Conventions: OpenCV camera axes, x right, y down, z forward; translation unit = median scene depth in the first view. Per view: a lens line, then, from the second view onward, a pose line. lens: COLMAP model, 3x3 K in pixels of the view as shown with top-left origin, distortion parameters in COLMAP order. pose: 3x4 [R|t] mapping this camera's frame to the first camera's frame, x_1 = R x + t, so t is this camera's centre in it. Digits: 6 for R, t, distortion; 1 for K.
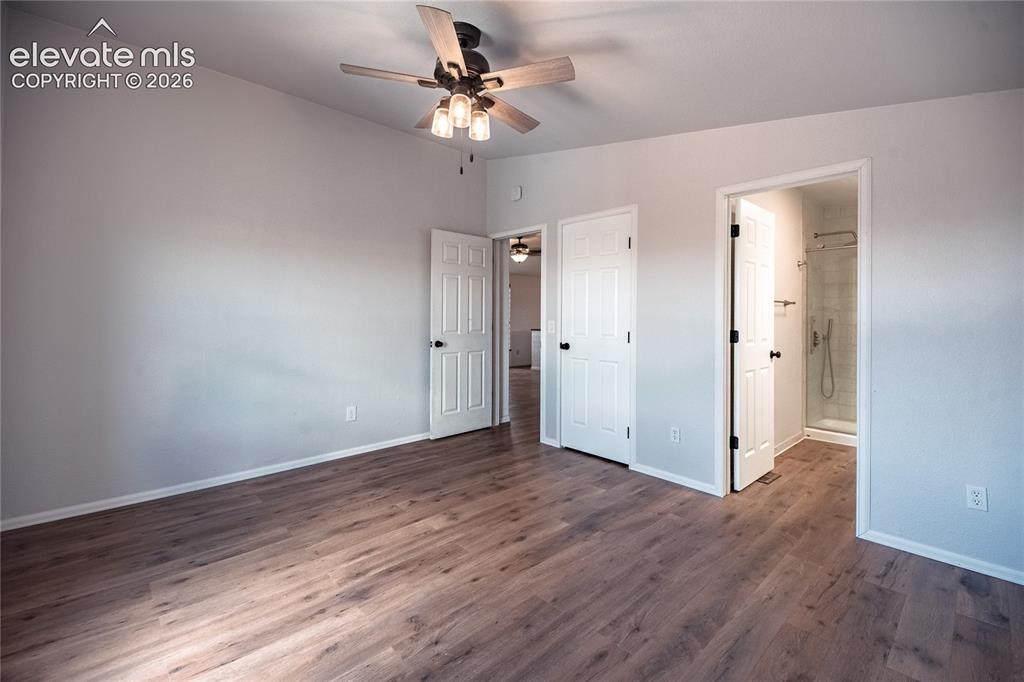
lens RADIAL K [[433.1, 0, 514.9], [0, 433.1, 321.5], [0, 0, 1]] dist [0.033437, -0.012481]
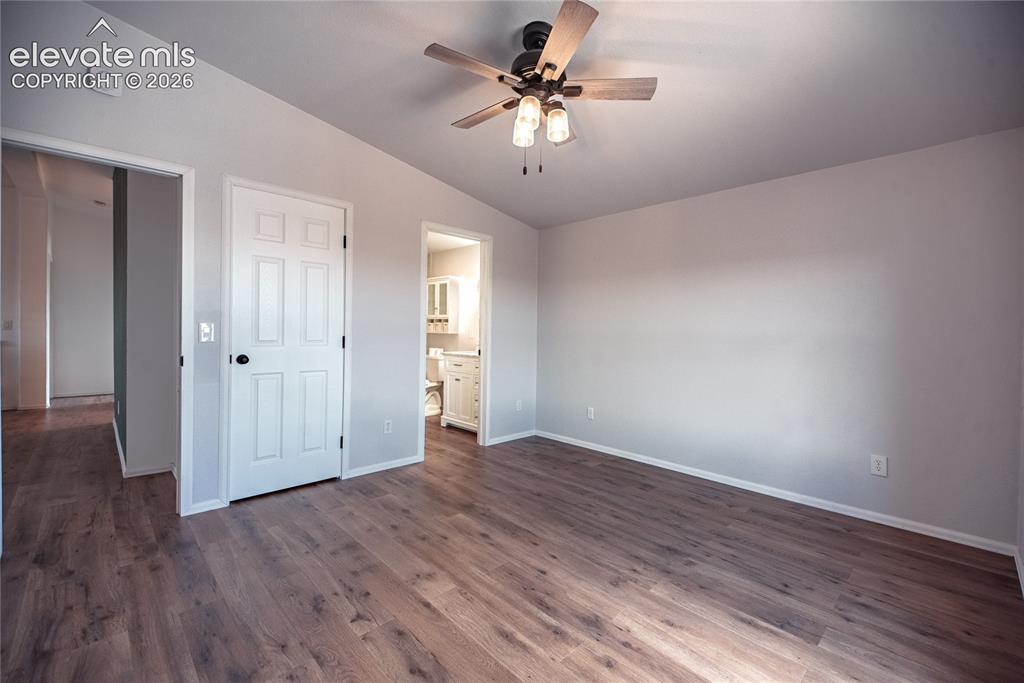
lens RADIAL K [[433.1, 0, 514.9], [0, 433.1, 322.0], [0, 0, 1]] dist [0.033437, -0.012481]
pose [[-0.003996, 0.007292, 0.999965, -0.943713], [-0.007530, 0.999945, -0.007322, 0.000911], [-0.999964, -0.007559, -0.003941, 0.866510]]
